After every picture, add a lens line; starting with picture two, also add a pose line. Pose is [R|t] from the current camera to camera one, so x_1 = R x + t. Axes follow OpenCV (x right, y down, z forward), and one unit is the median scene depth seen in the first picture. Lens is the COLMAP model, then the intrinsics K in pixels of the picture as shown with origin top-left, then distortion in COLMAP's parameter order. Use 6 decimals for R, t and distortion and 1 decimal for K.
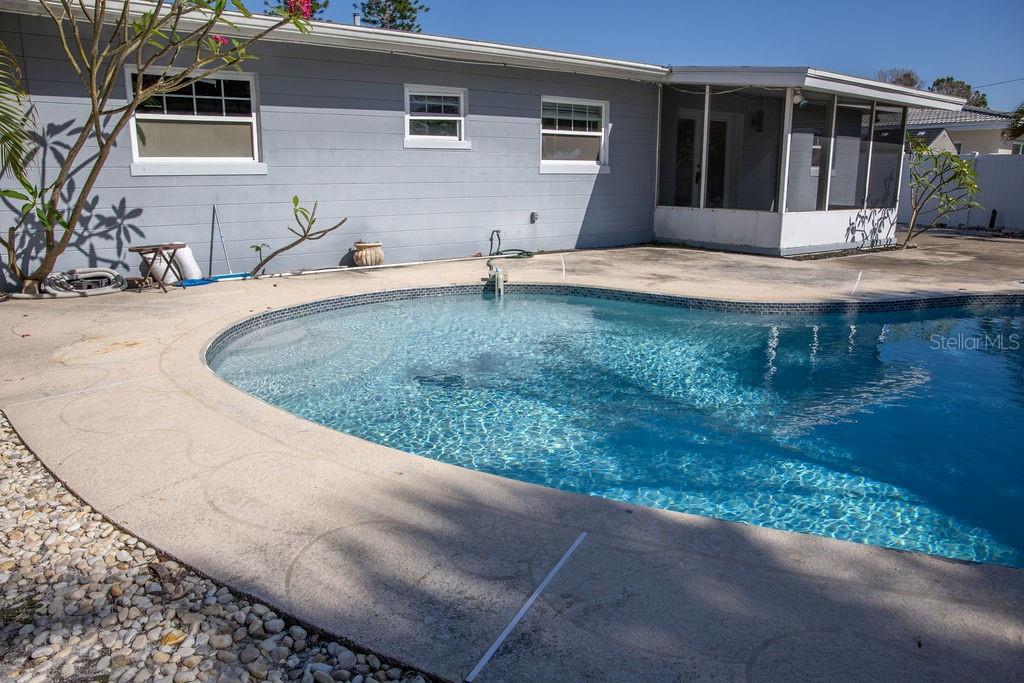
lens RADIAL K [[717.5, 0, 512.0], [0, 717.5, 341.5], [0, 0, 1]] dist [-0.109367, 0.085566]
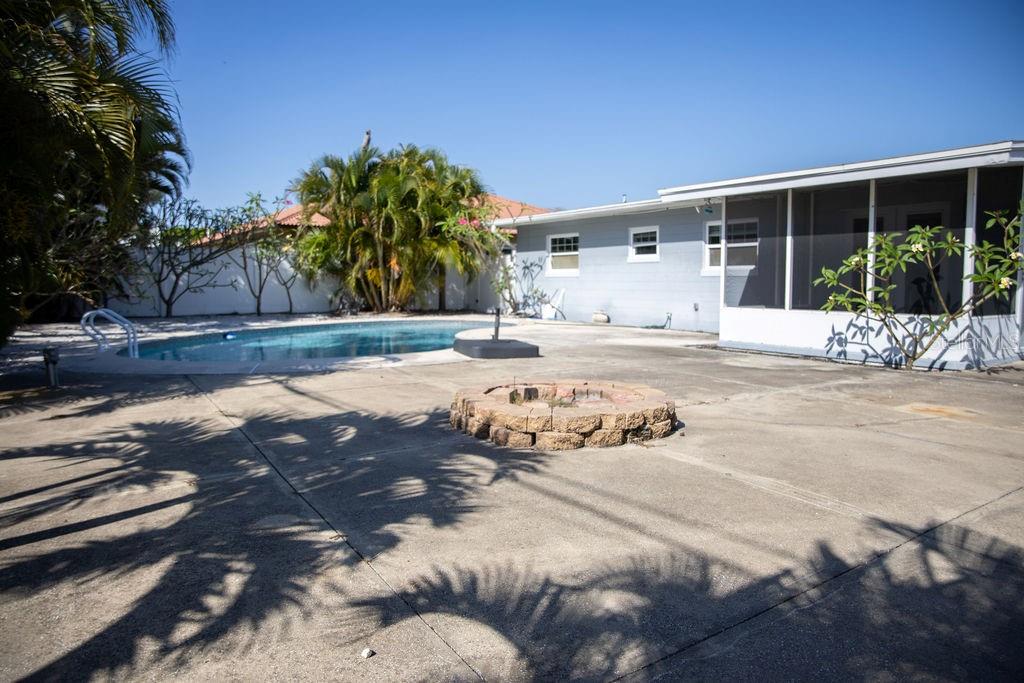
lens RADIAL K [[717.5, 0, 512.0], [0, 717.5, 341.5], [0, 0, 1]] dist [-0.109367, 0.085566]
pose [[-0.104354, 0.085656, -0.990845, 1.406092], [-0.225682, 0.968255, 0.107471, -0.171205], [0.968596, 0.234831, -0.081710, 0.751329]]
